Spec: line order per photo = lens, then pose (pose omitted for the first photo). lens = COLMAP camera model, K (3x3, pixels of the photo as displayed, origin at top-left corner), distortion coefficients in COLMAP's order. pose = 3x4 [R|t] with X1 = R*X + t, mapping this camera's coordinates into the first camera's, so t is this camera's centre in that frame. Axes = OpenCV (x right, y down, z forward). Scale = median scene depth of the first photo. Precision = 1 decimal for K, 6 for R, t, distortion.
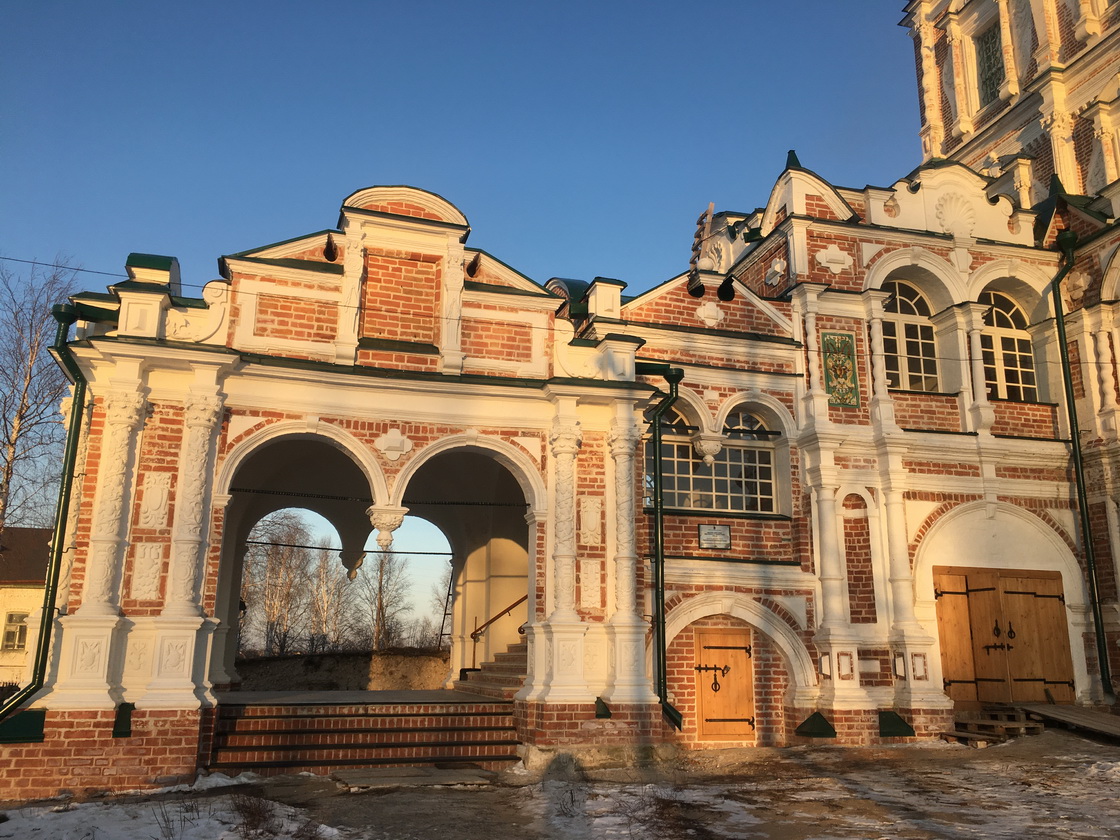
lens RADIAL K [[922.9, 0, 583.3], [0, 922.9, 422.8], [0, 0, 1]] dist [0.080762, -0.114624]
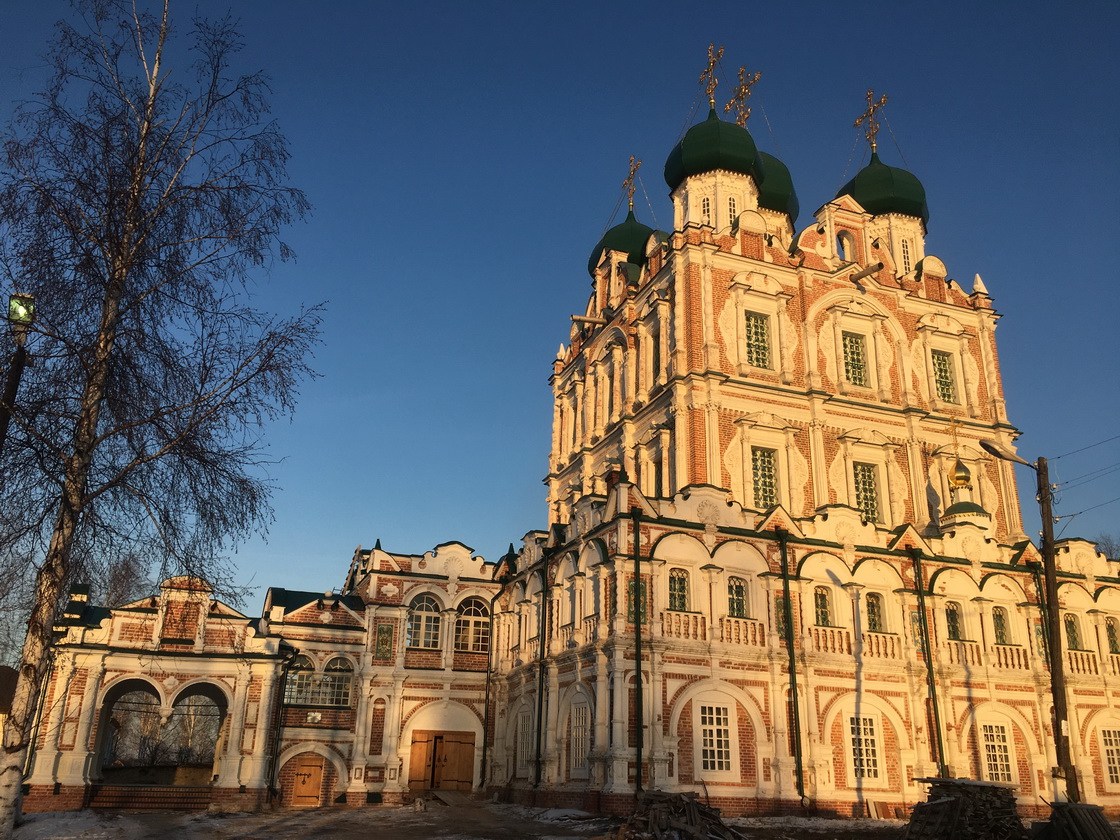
lens RADIAL K [[922.9, 0, 583.3], [0, 922.9, 422.8], [0, 0, 1]] dist [0.080762, -0.114624]
pose [[0.995702, 0.044677, 0.081130, 0.621528], [-0.035368, 0.992993, -0.112759, -0.395751], [-0.085600, 0.109405, 0.990305, -1.569242]]
